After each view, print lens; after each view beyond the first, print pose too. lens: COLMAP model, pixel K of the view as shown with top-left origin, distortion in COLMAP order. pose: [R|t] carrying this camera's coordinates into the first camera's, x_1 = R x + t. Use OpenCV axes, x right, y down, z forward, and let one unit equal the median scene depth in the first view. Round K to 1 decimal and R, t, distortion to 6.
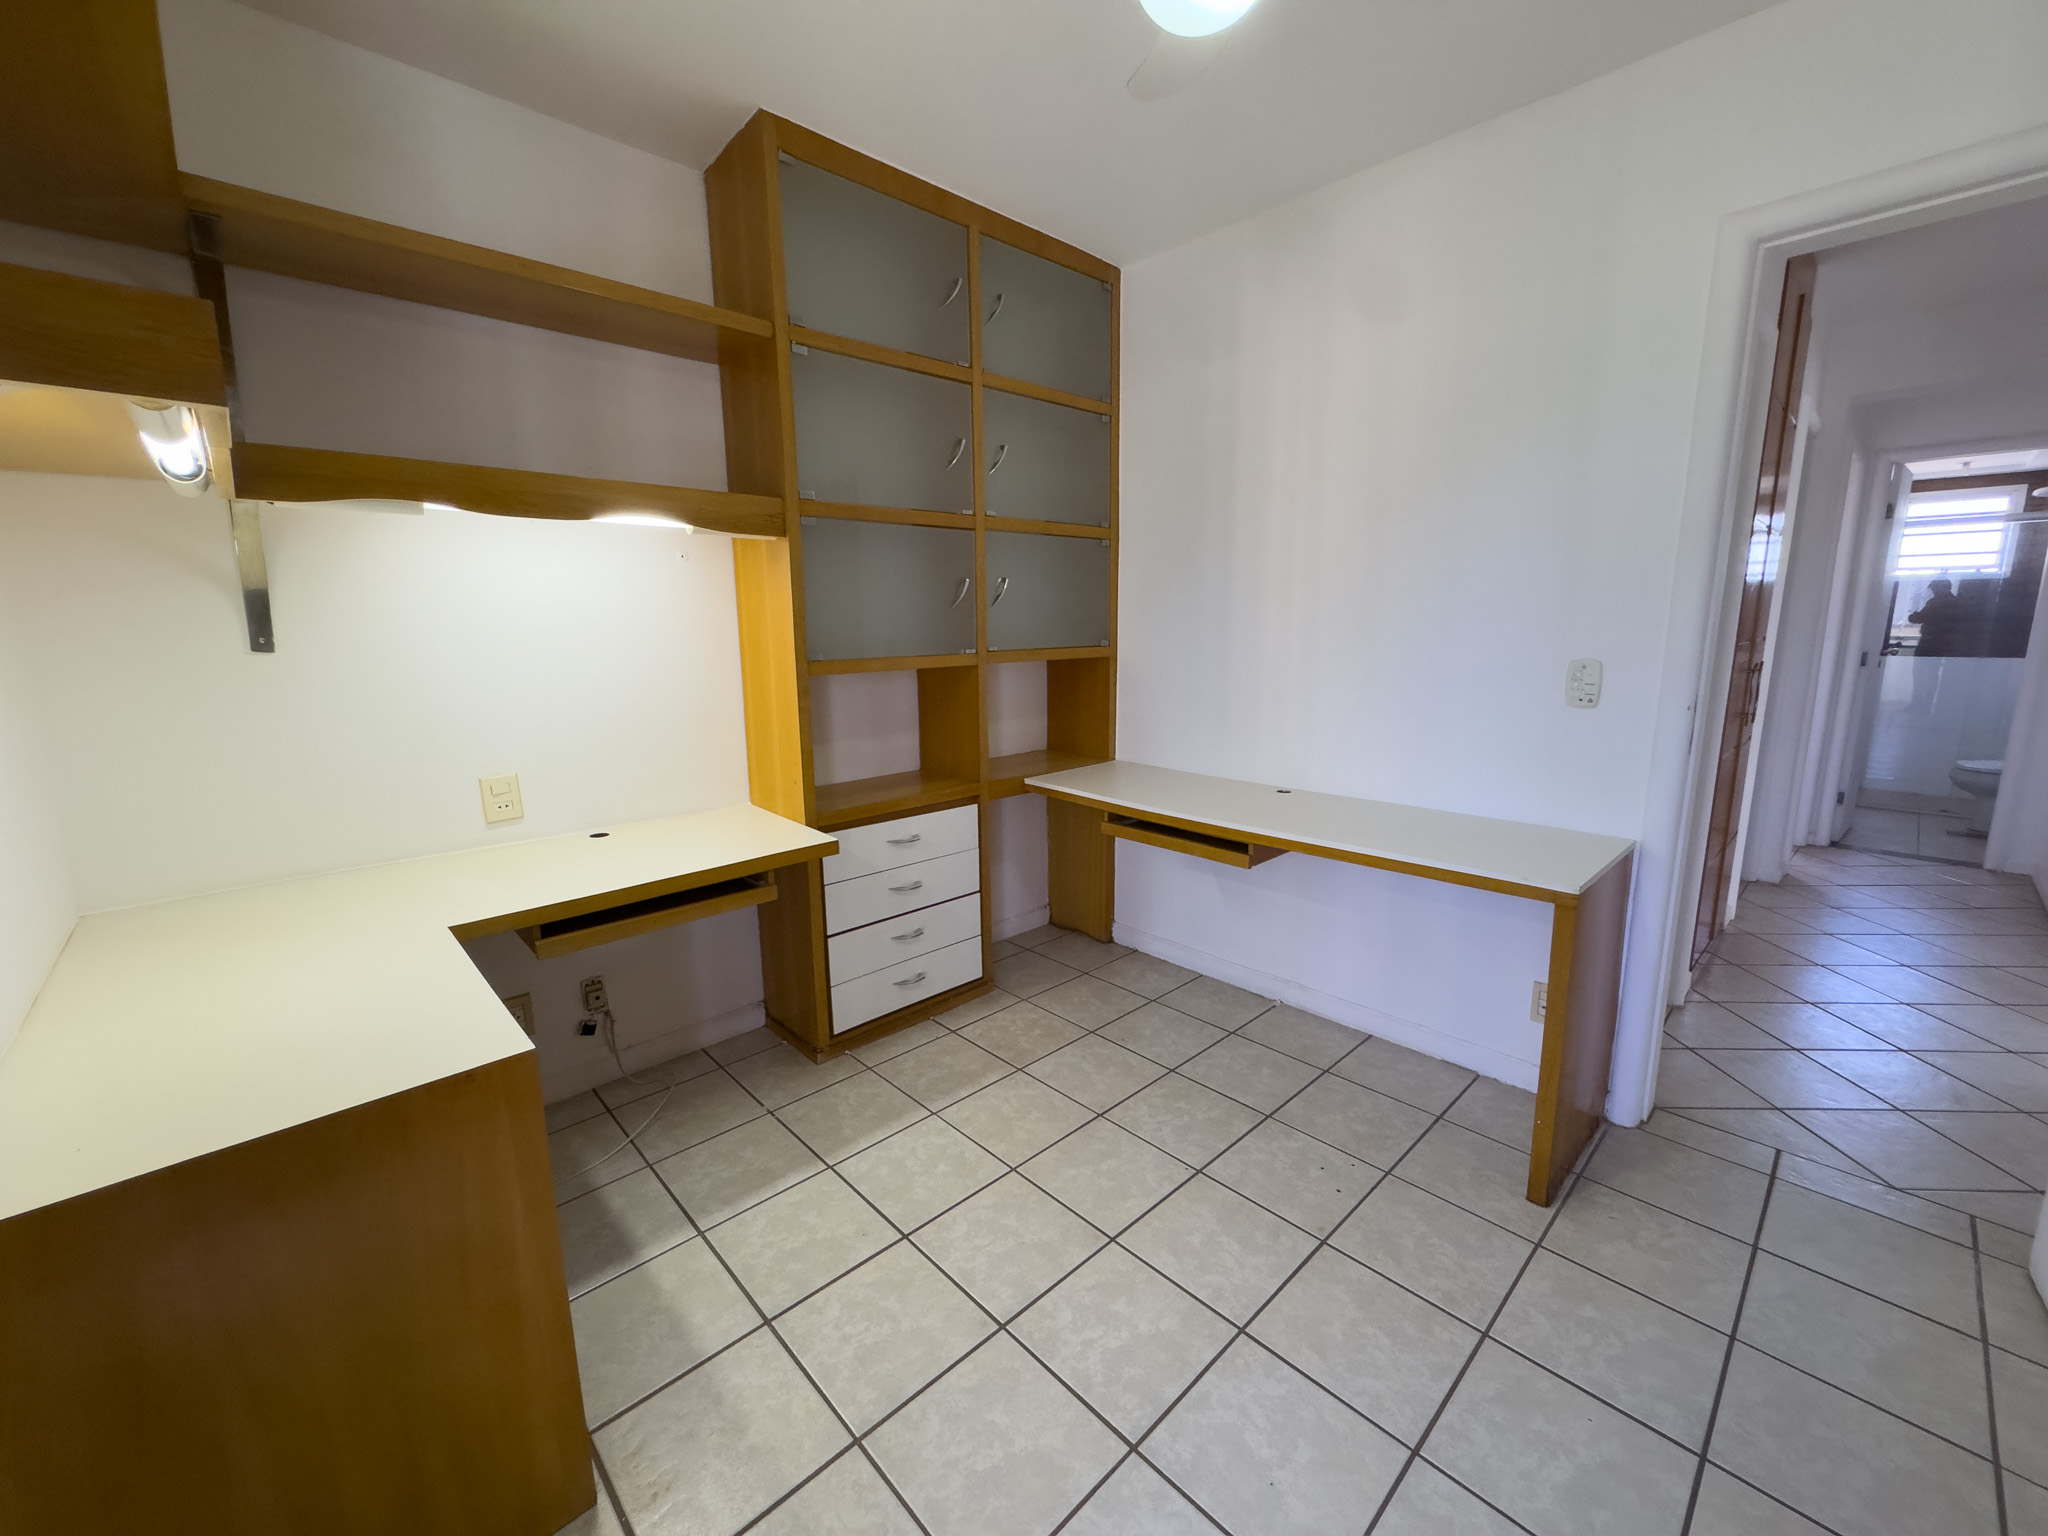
lens RADIAL K [[825.3, 0, 1026.6], [0, 825.3, 767.0], [0, 0, 1]] dist [-0.001694, 0.000163]
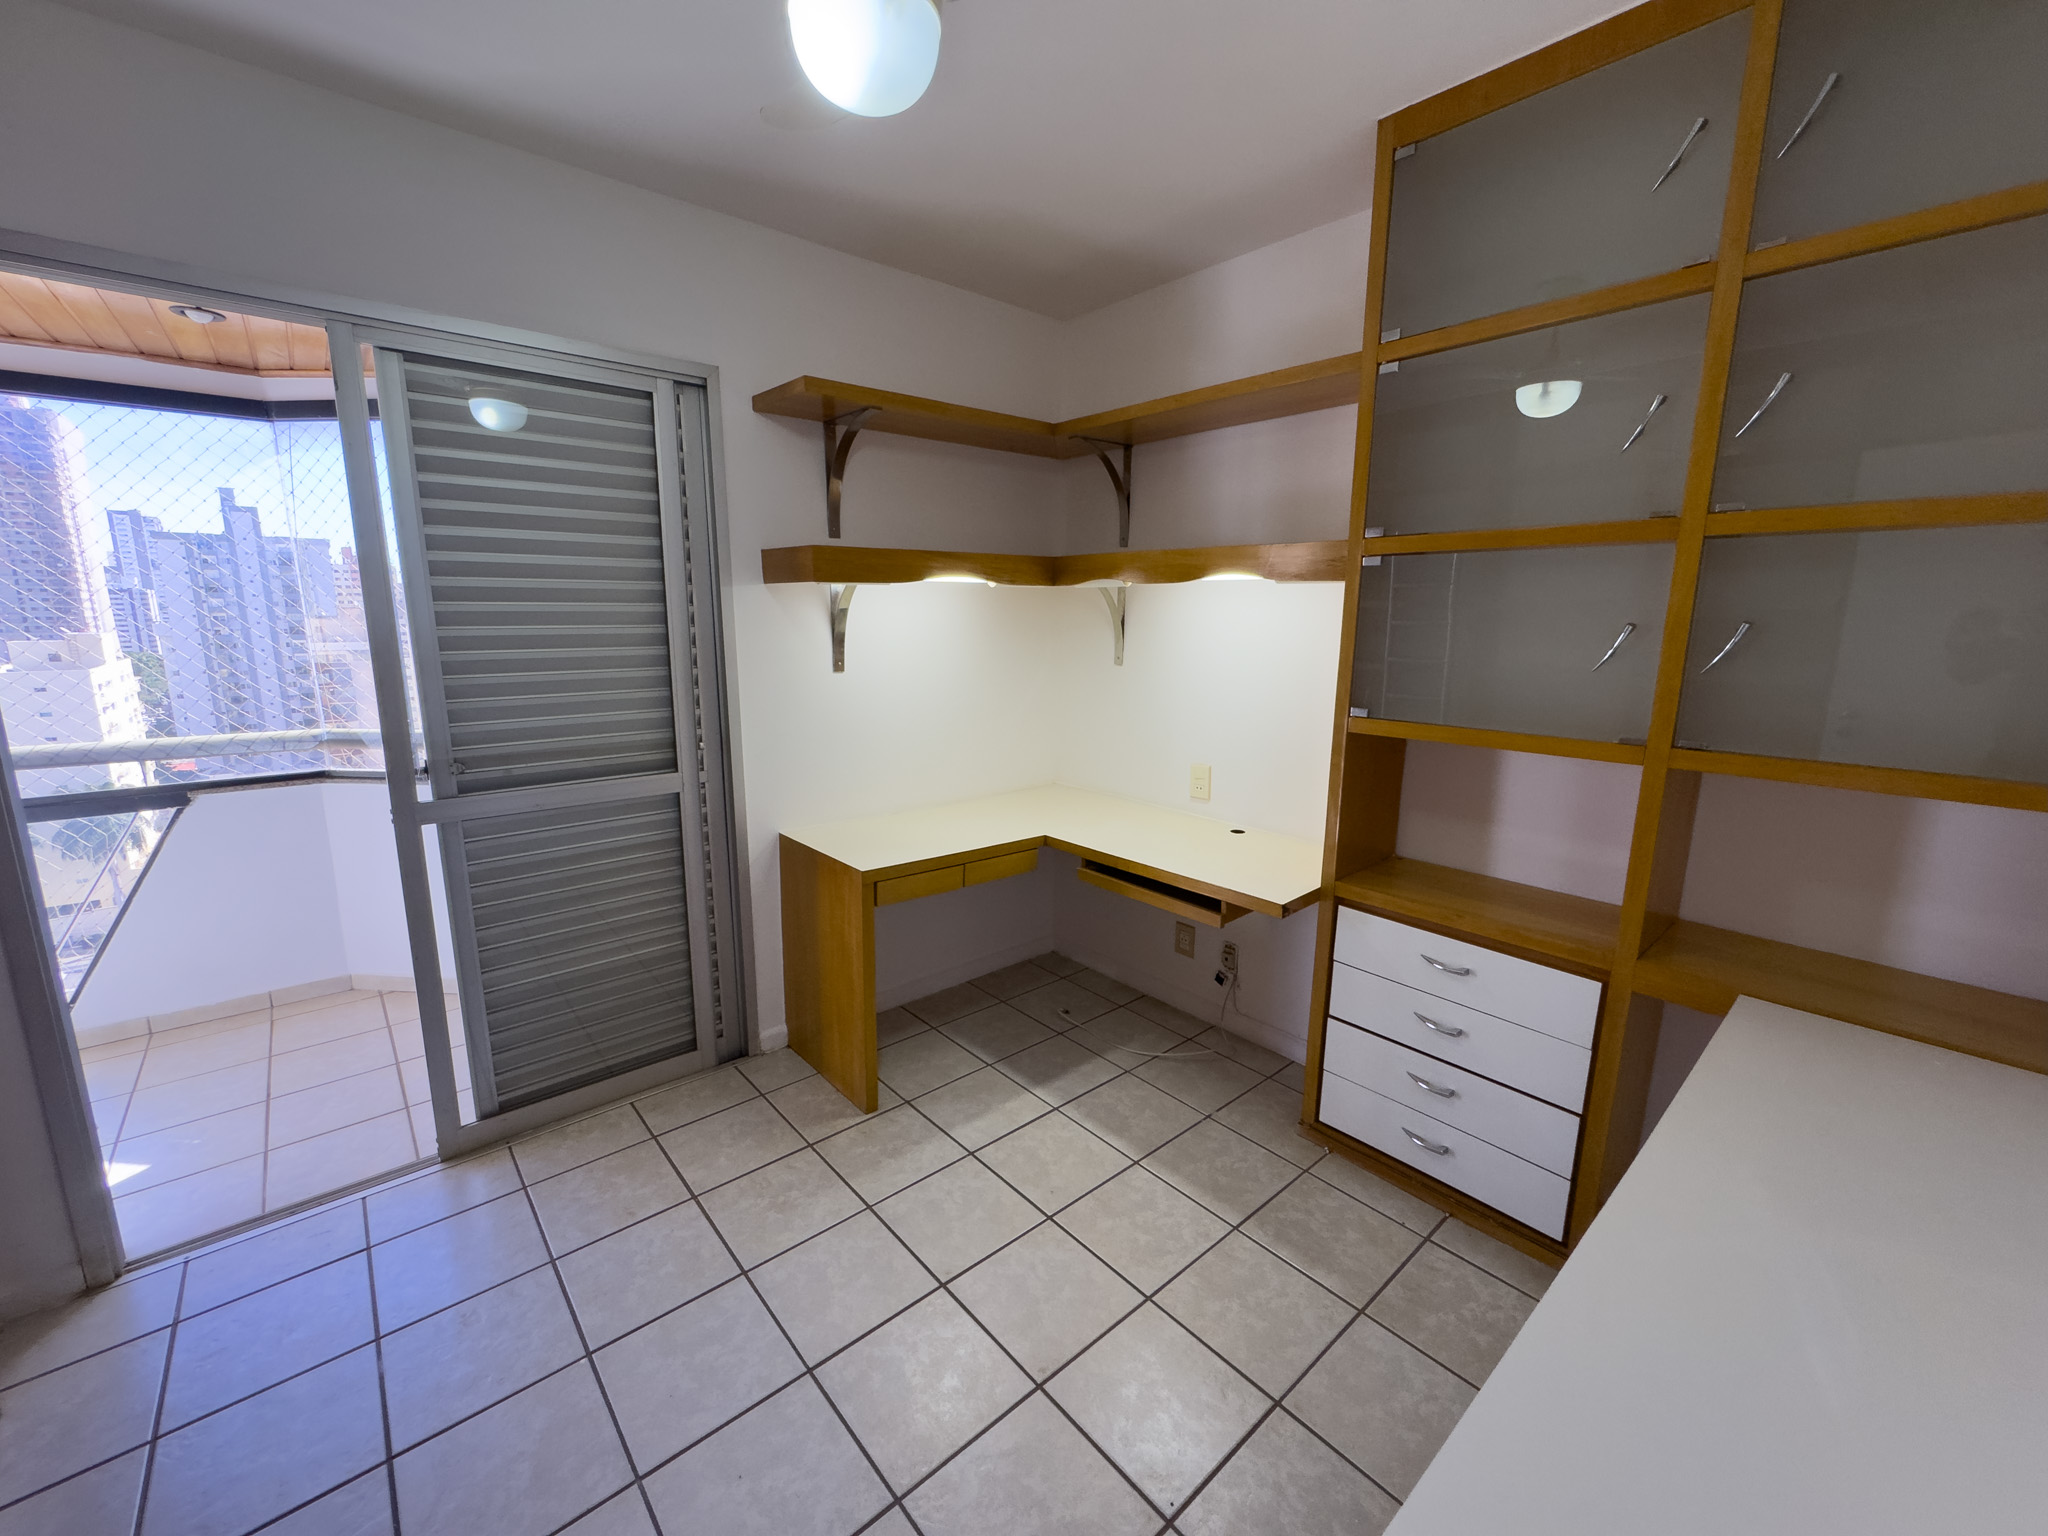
lens RADIAL K [[825.3, 0, 1023.8], [0, 825.3, 766.2], [0, 0, 1]] dist [-0.001694, 0.000163]
pose [[-0.051989, 0.194806, -0.979463, 0.703075], [-0.178185, 0.963241, 0.201038, -0.208243], [0.982623, 0.184977, -0.015367, 0.722890]]
